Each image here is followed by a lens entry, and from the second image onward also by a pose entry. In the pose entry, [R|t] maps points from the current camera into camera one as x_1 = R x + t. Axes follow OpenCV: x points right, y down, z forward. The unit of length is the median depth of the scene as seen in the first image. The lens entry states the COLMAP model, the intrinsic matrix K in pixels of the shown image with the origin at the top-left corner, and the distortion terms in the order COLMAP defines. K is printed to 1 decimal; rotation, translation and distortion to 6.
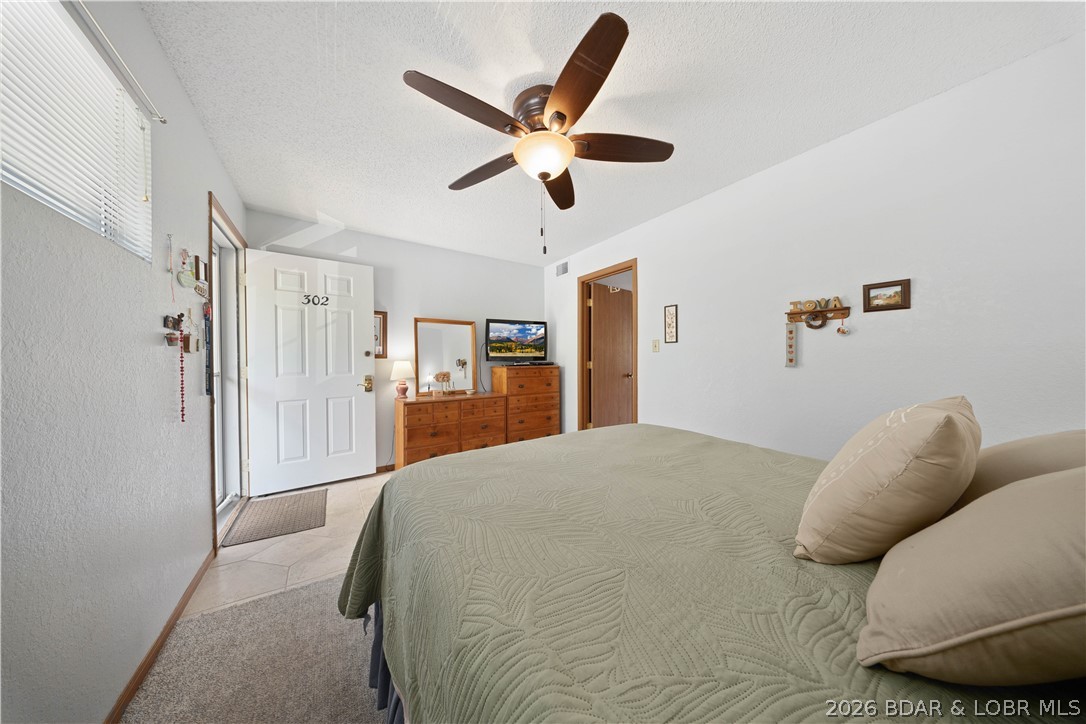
lens RADIAL K [[317.2, 0, 545.1], [0, 317.2, 360.2], [0, 0, 1]] dist [0.000372, -0.002009]
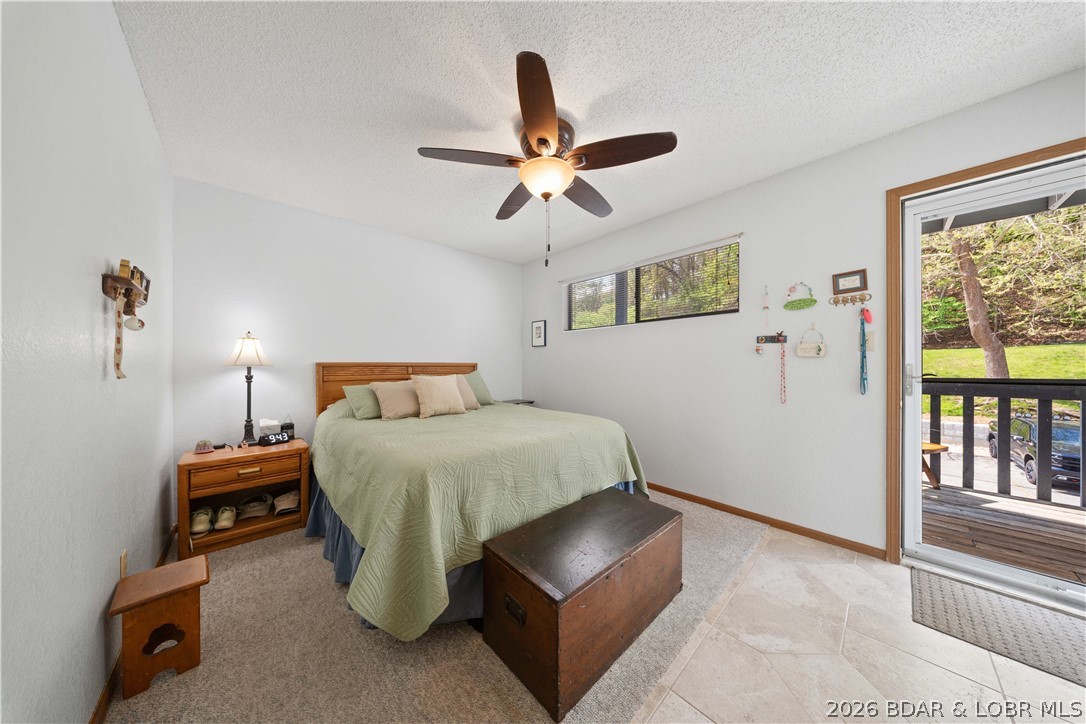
lens RADIAL K [[320.3, 0, 546.6], [0, 320.3, 365.7], [0, 0, 1]] dist [-0.000976, -0.000115]
pose [[-0.986673, 0.006707, -0.162580, 0.091404], [0.006045, 0.999971, 0.004567, 0.002236], [0.162606, 0.003524, -0.986685, 1.057782]]
